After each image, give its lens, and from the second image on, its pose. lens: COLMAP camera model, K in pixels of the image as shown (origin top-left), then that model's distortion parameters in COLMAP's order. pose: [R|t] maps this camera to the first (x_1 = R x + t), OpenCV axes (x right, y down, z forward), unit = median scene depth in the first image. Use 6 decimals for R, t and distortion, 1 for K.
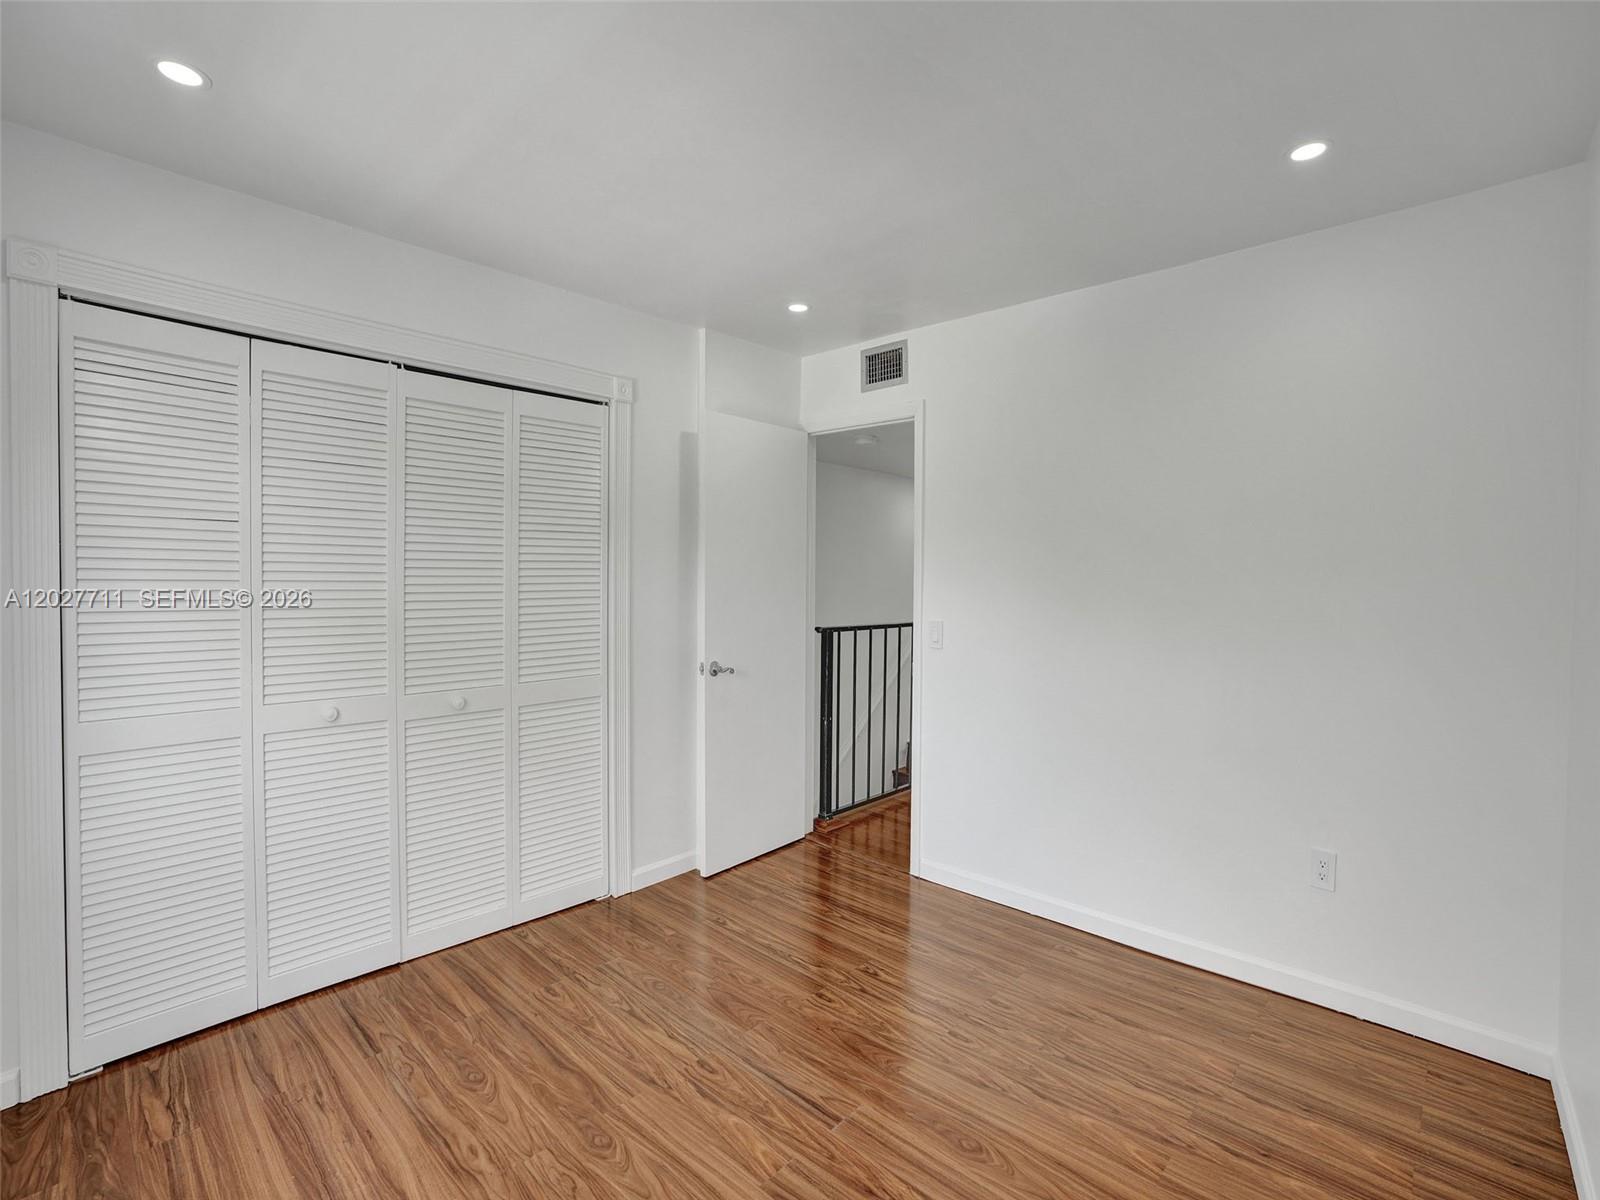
lens RADIAL K [[738.1, 0, 806.7], [0, 738.1, 590.7], [0, 0, 1]] dist [-0.062402, 0.020591]
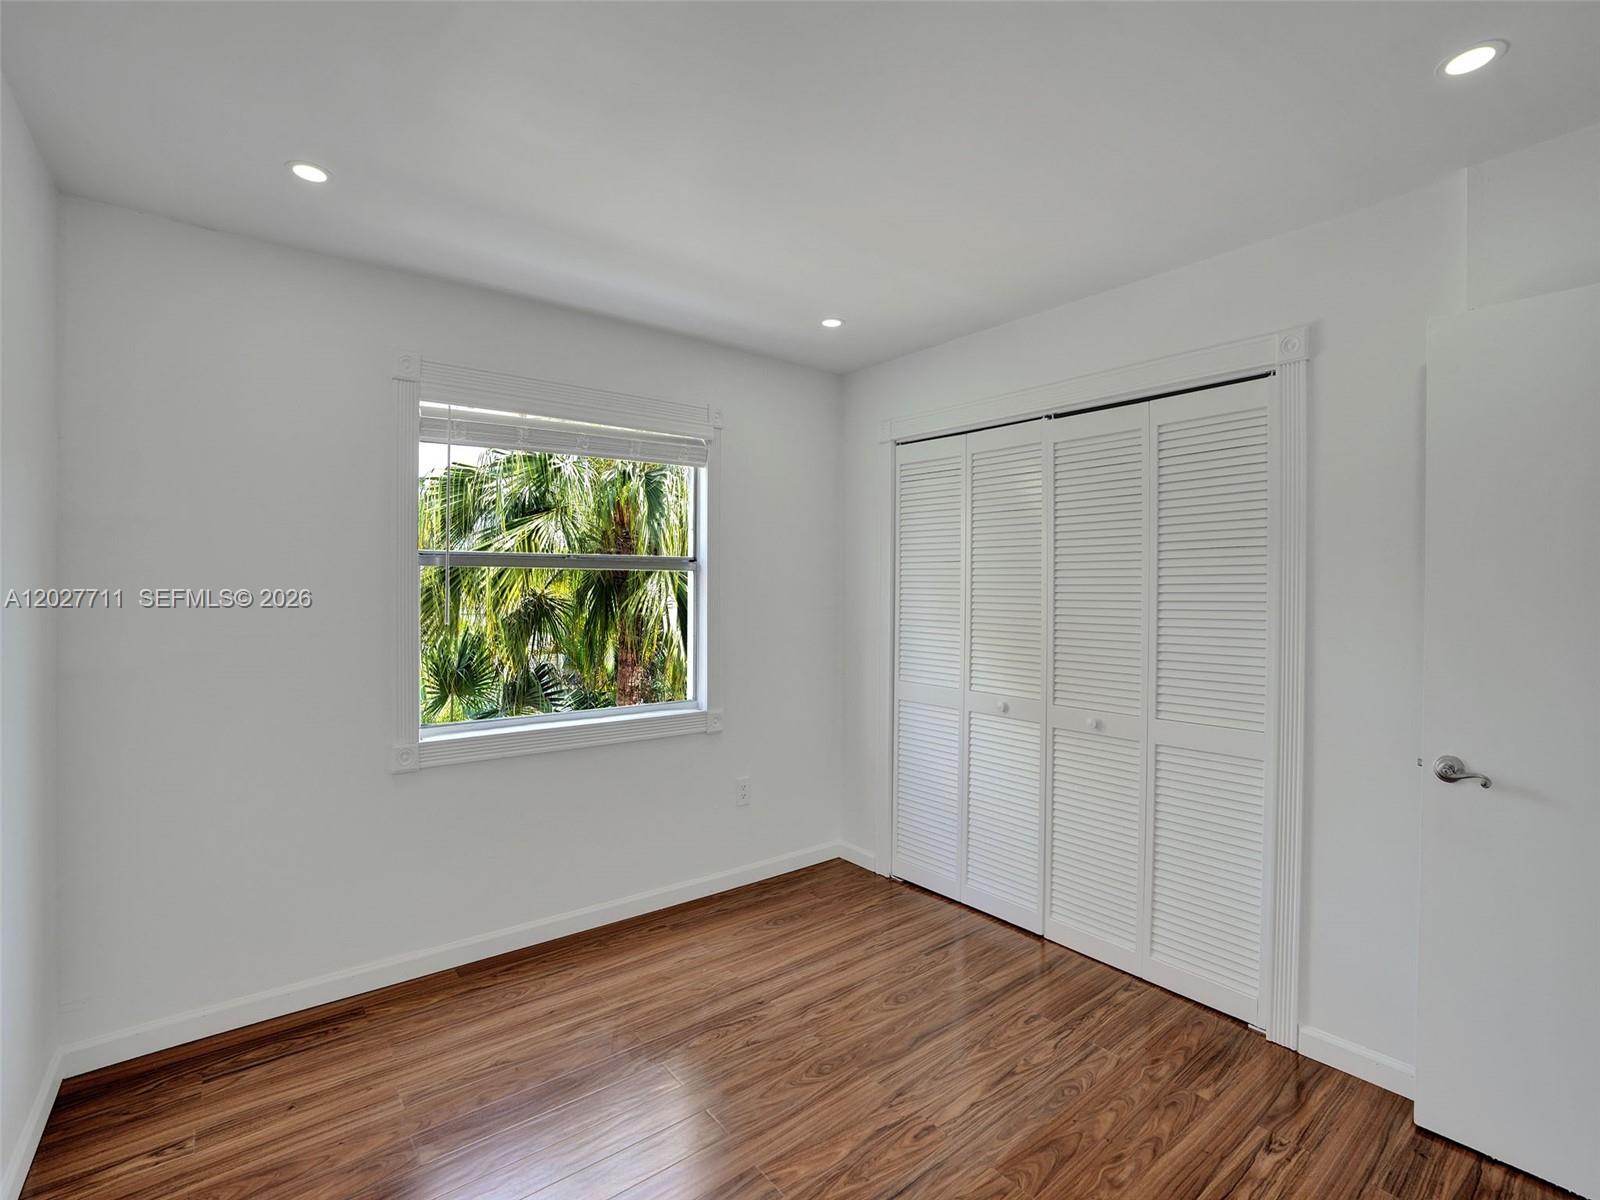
lens RADIAL K [[738.1, 0, 806.7], [0, 738.1, 590.7], [0, 0, 1]] dist [-0.062402, 0.020591]
pose [[-0.142813, -0.007515, -0.989721, 0.771042], [-0.028698, 0.999582, -0.003449, -0.023883], [0.989334, 0.027911, -0.142969, 0.934307]]
